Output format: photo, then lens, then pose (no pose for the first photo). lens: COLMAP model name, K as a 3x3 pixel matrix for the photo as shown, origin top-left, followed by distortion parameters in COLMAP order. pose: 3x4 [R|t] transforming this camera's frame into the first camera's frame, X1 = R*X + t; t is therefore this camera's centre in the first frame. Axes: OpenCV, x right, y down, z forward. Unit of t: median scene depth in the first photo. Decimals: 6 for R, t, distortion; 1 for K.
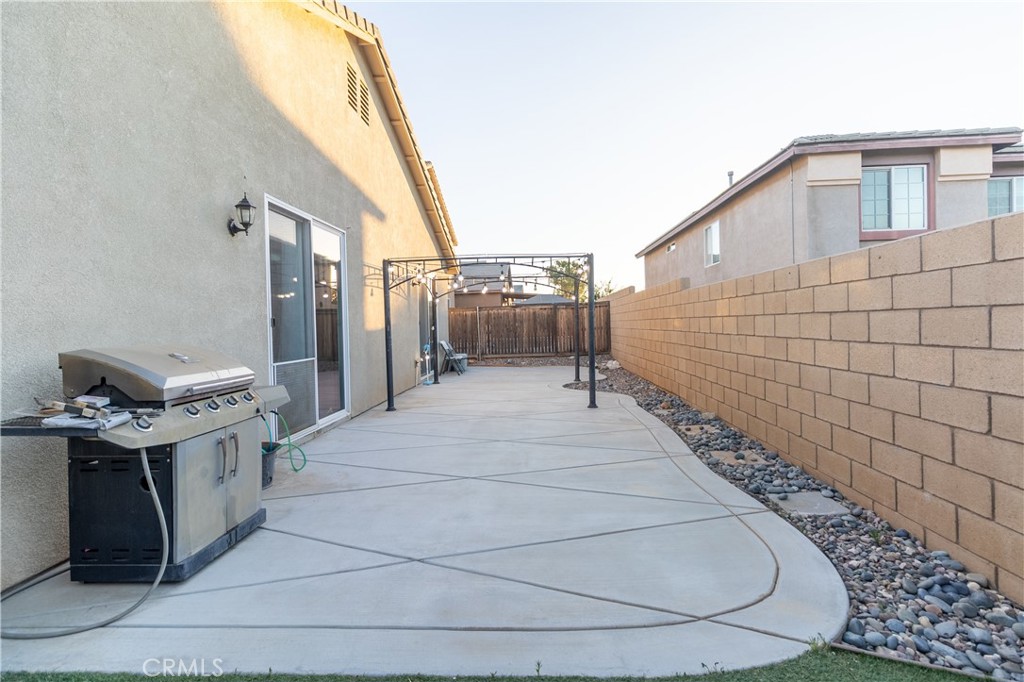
lens RADIAL K [[478.2, 0, 515.3], [0, 478.2, 333.3], [0, 0, 1]] dist [0.002964, 0.000691]
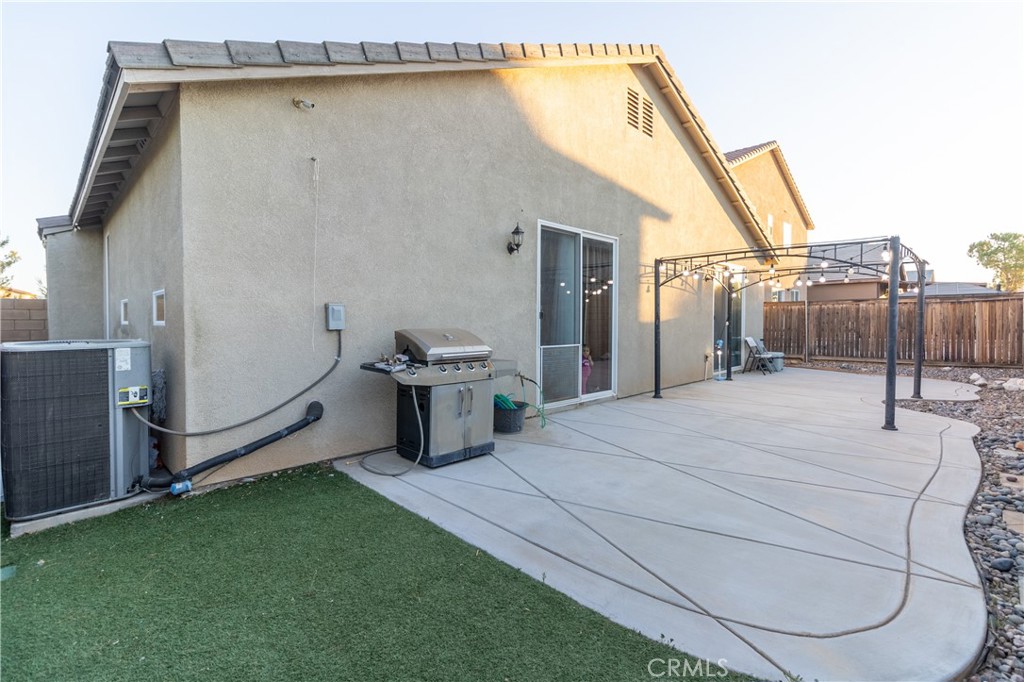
lens RADIAL K [[478.2, 0, 515.3], [0, 478.2, 333.3], [0, 0, 1]] dist [0.002964, 0.000691]
pose [[0.724095, 0.046962, -0.688100, 0.355714], [-0.034353, 0.998897, 0.032023, -0.012862], [0.688844, 0.000451, 0.724909, -0.015785]]
